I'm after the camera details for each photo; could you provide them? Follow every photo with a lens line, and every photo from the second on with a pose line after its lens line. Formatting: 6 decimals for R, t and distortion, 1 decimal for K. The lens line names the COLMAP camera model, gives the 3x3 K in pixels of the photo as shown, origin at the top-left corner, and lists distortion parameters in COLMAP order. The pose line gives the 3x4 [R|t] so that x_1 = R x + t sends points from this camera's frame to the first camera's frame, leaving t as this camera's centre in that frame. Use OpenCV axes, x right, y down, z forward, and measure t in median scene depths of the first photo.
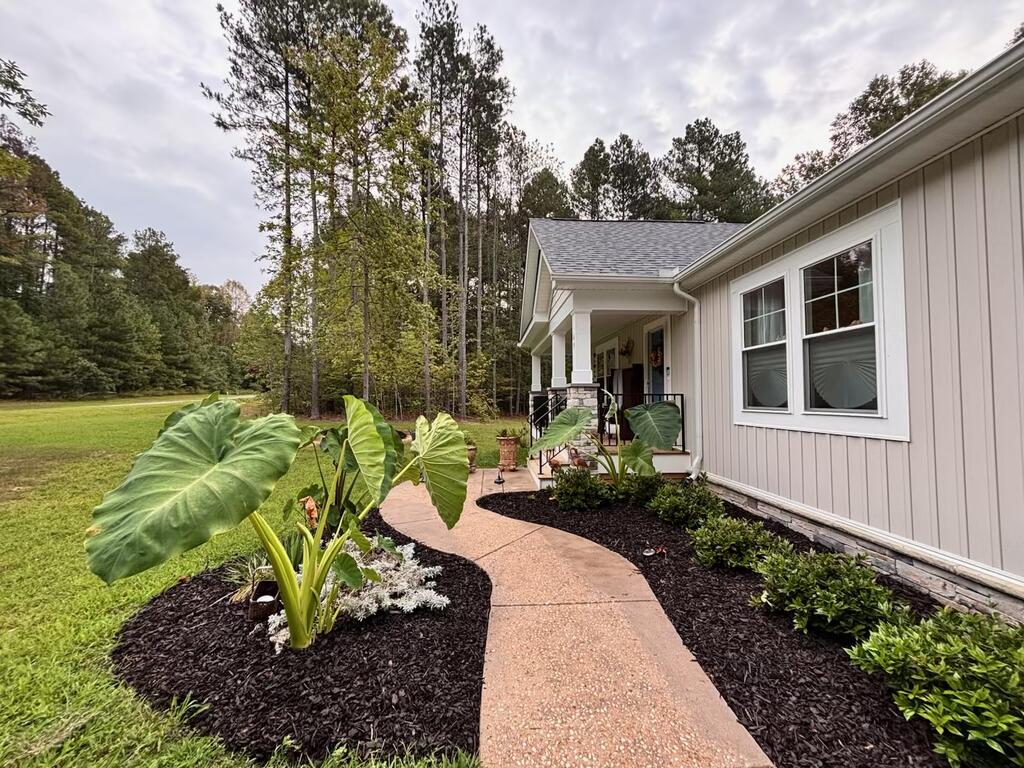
lens RADIAL K [[418.8, 0, 512.0], [0, 418.8, 384.0], [0, 0, 1]] dist [-0.001308, 0.000287]
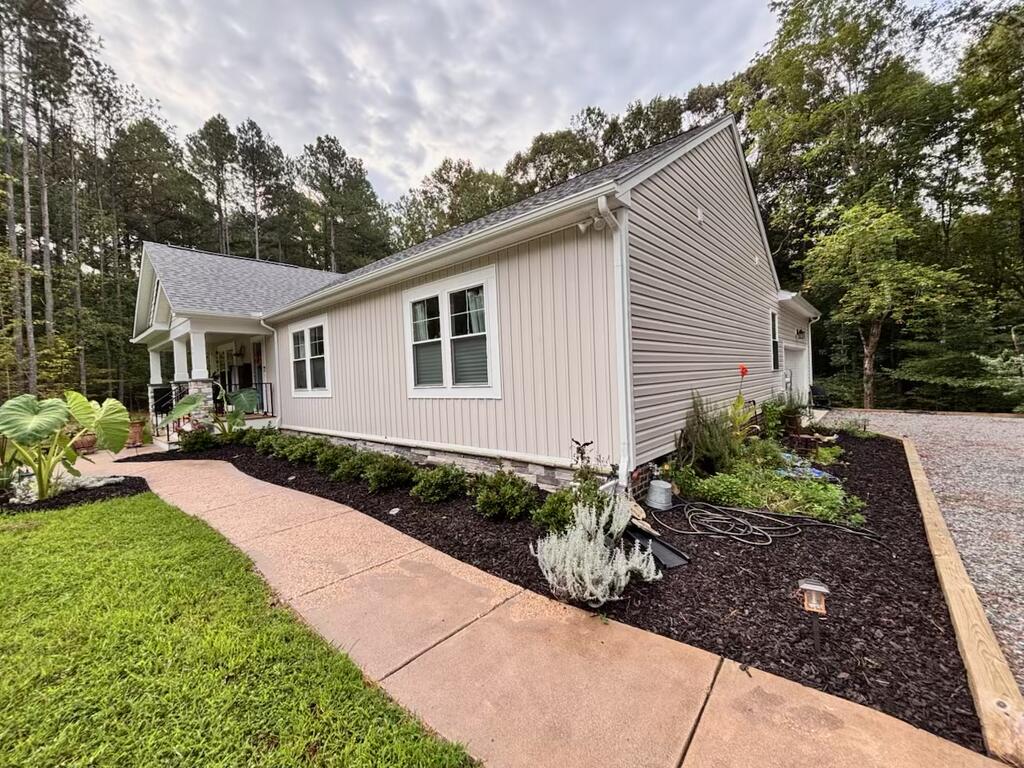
lens RADIAL K [[418.8, 0, 512.0], [0, 418.8, 384.0], [0, 0, 1]] dist [-0.001308, 0.000287]
pose [[0.712019, -0.042761, 0.700857, -0.046572], [0.017995, 0.998927, 0.042666, -0.012658], [-0.701930, -0.017767, 0.712024, -0.437772]]
